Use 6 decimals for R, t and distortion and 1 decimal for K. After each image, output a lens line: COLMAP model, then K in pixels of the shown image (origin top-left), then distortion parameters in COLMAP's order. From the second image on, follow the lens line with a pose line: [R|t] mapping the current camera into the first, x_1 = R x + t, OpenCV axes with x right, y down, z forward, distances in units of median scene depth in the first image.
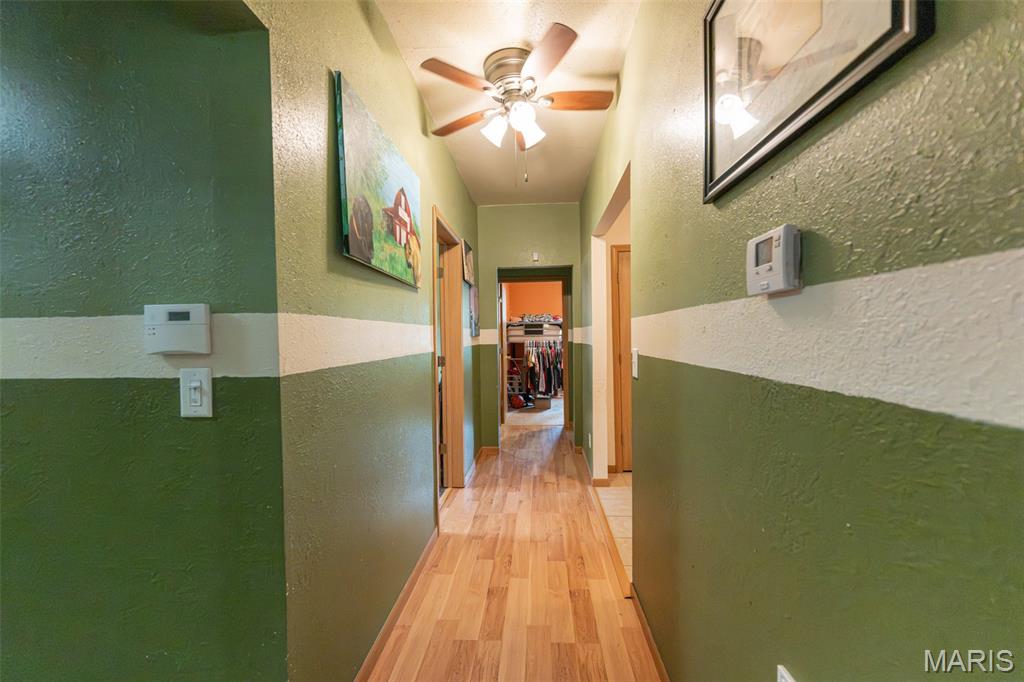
lens RADIAL K [[399.7, 0, 516.2], [0, 399.7, 339.5], [0, 0, 1]] dist [-0.000303, -0.000040]
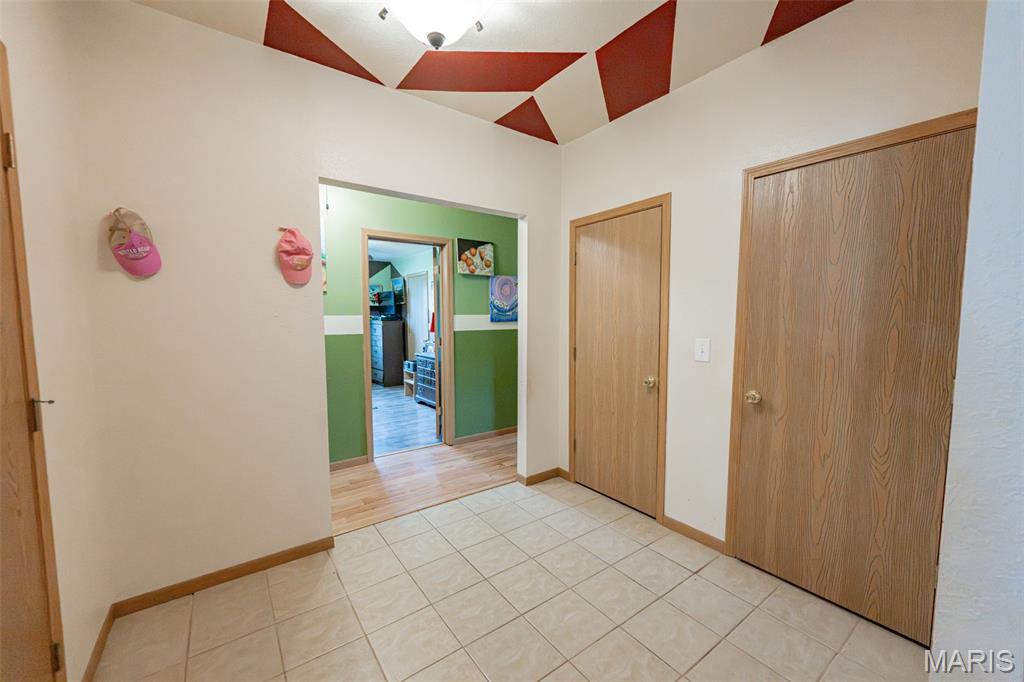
lens RADIAL K [[399.7, 0, 515.0], [0, 399.7, 343.0], [0, 0, 1]] dist [-0.000303, -0.000040]
pose [[0.639251, 0.074424, -0.765388, 0.921063], [-0.019494, 0.996554, 0.080620, -0.042008], [0.768751, -0.036617, 0.638499, 0.397615]]
